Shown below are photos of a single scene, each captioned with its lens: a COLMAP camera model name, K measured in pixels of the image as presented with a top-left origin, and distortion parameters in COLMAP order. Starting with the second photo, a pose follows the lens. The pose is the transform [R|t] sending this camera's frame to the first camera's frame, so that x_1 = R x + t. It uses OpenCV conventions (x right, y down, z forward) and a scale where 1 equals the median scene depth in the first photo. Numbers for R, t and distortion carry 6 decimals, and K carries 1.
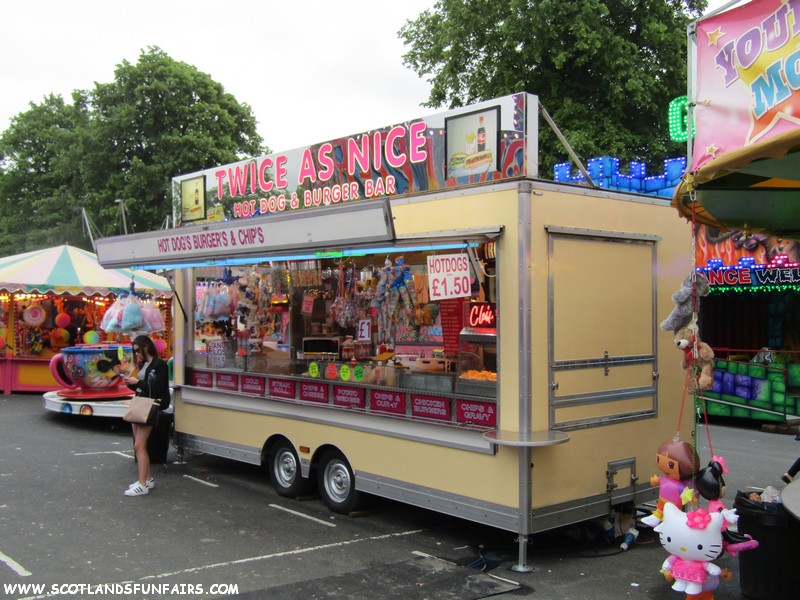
lens RADIAL K [[881.9, 0, 400.3], [0, 881.9, 301.3], [0, 0, 1]] dist [0.003656, 0.000000]
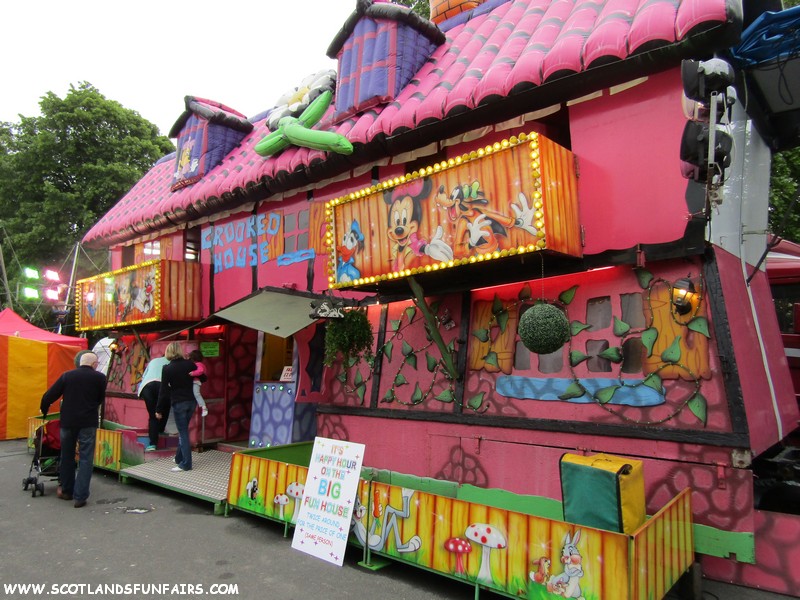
lens RADIAL K [[567.9, 0, 399.6], [0, 567.9, 300.0], [0, 0, 1]] dist [-0.000742, 0.000134]
pose [[0.989487, 0.007378, 0.144437, -0.019270], [0.003924, 0.996960, -0.077811, 0.007416], [-0.144572, 0.077560, 0.986450, 0.348324]]
